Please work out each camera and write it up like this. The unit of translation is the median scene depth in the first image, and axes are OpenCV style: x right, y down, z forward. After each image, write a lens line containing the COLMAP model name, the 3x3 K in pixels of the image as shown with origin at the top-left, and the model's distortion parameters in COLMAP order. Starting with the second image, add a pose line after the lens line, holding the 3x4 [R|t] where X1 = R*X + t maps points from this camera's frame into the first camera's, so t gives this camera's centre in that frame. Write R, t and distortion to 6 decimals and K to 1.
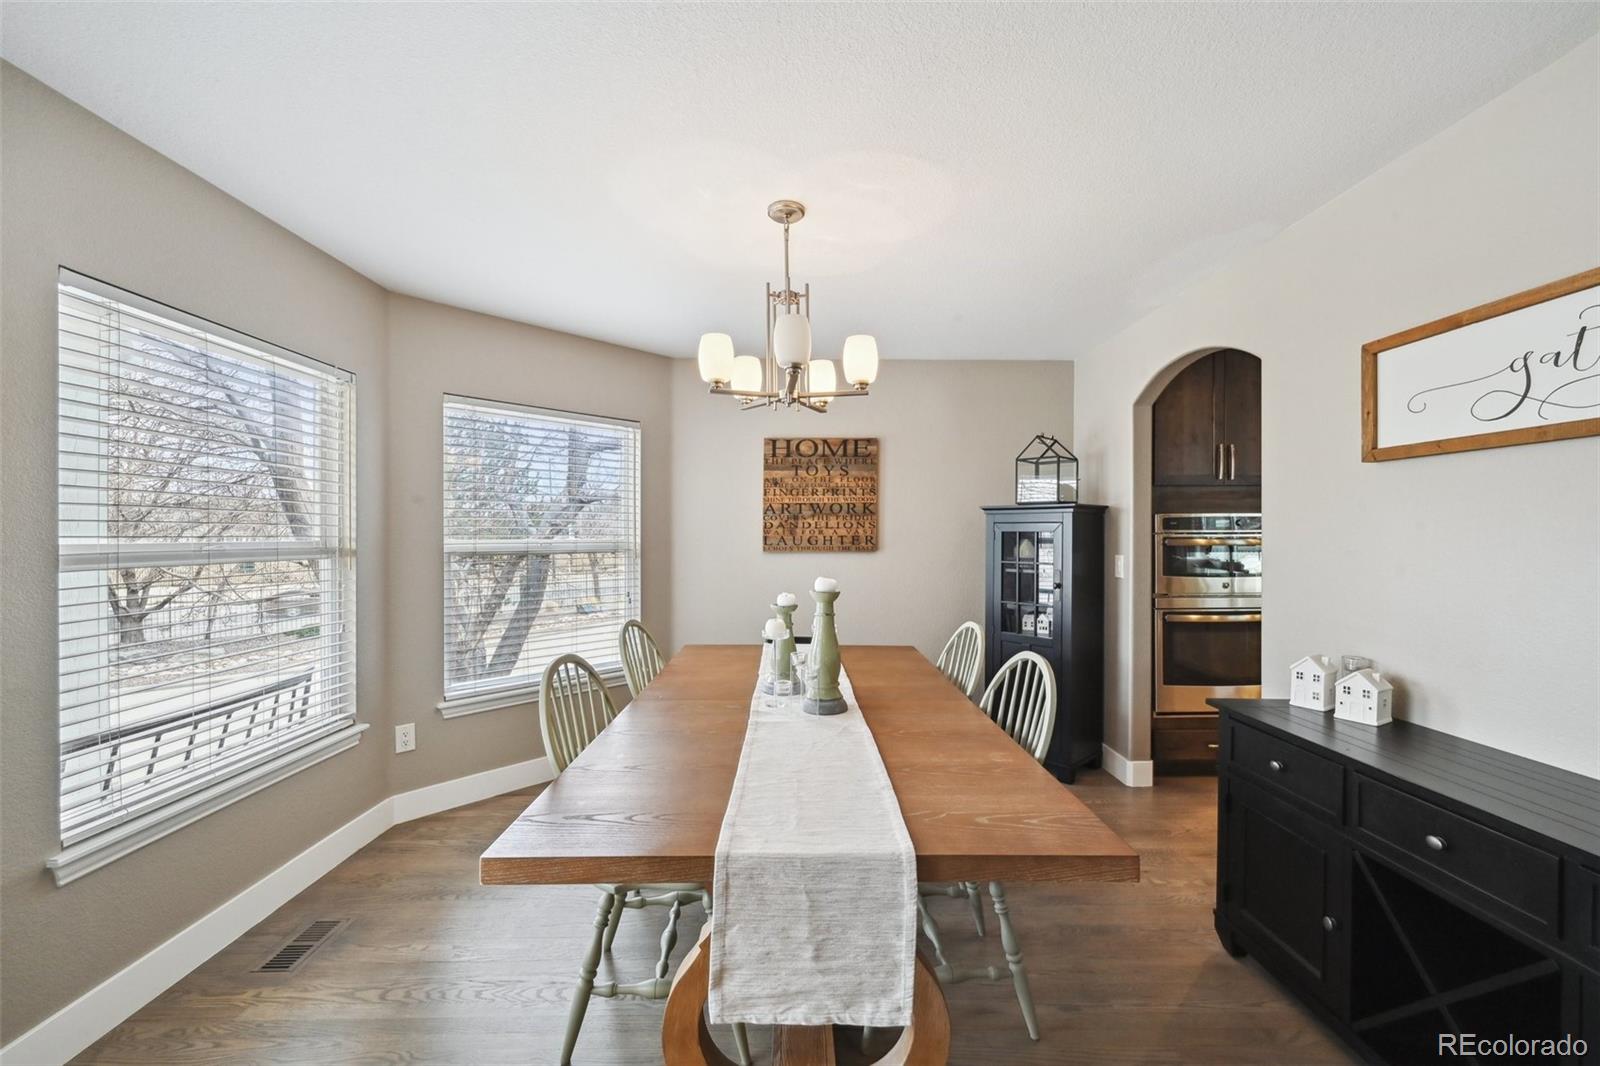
lens RADIAL K [[640.0, 0, 800.0], [0, 640.0, 533.0], [0, 0, 1]] dist [-0.000401, -0.000674]
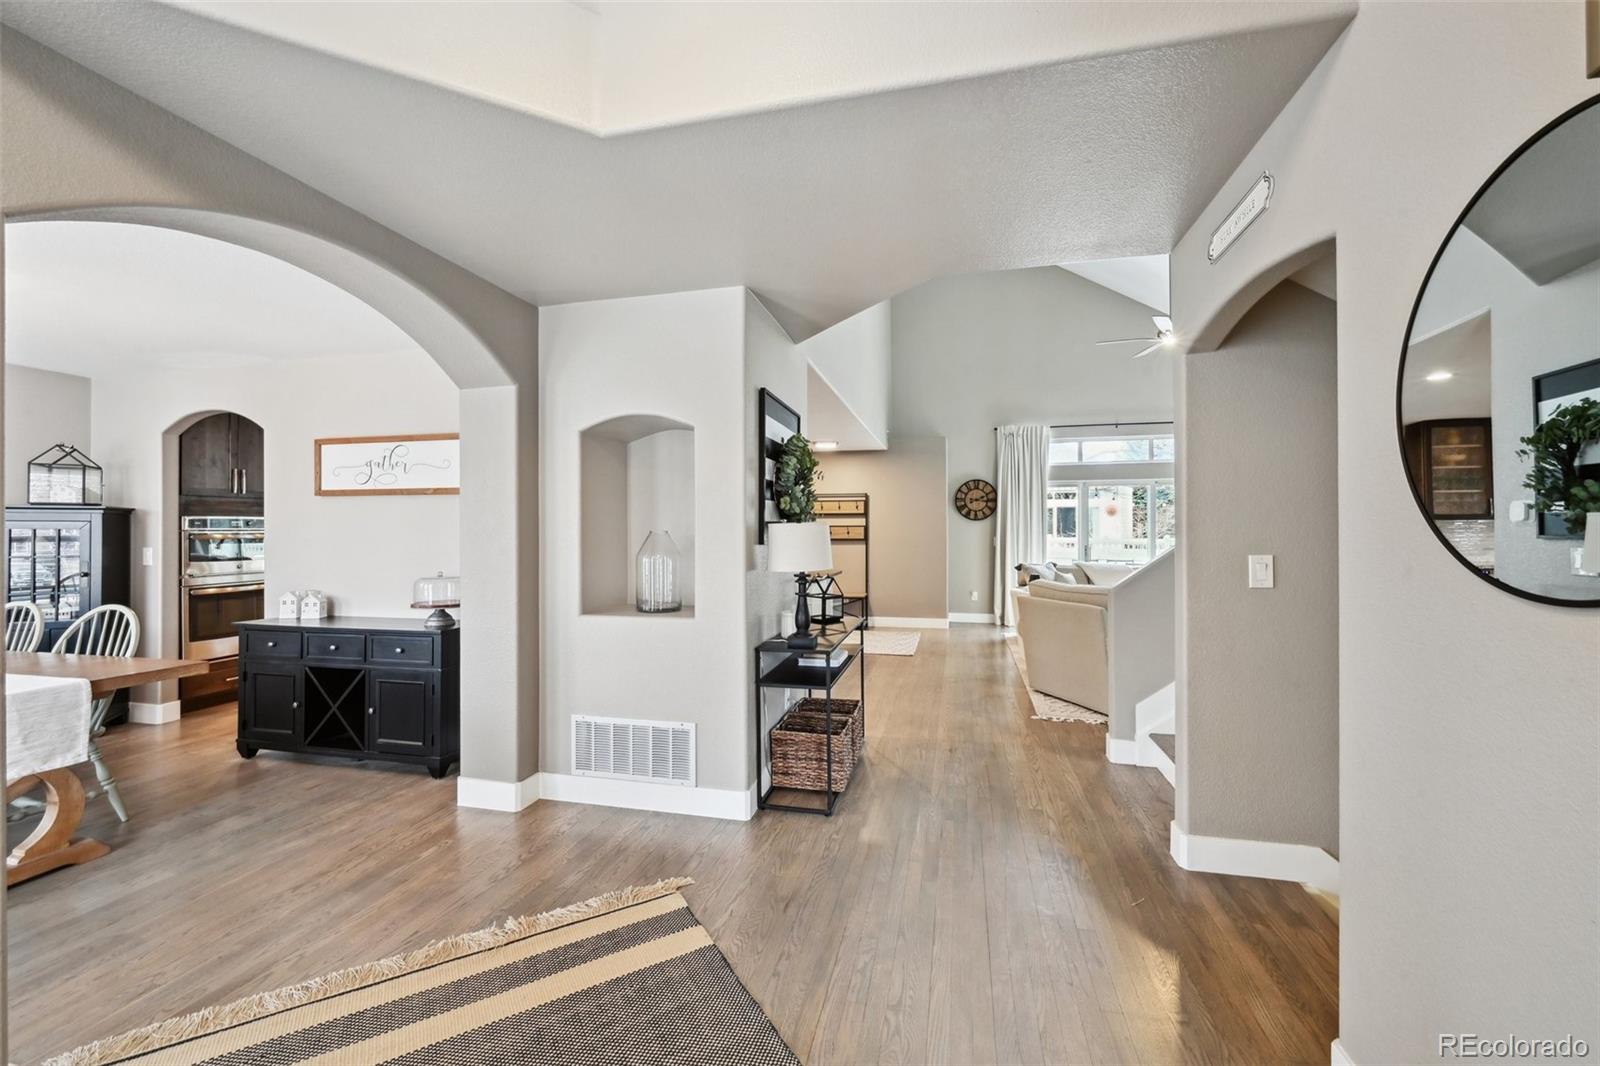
lens RADIAL K [[640.0, 0, 800.0], [0, 640.0, 533.0], [0, 0, 1]] dist [-0.000401, -0.000674]
pose [[0.251690, -0.003988, 0.967800, -0.432603], [0.000665, 0.999992, 0.003948, 0.001608], [-0.967808, -0.000350, 0.251691, -0.617601]]
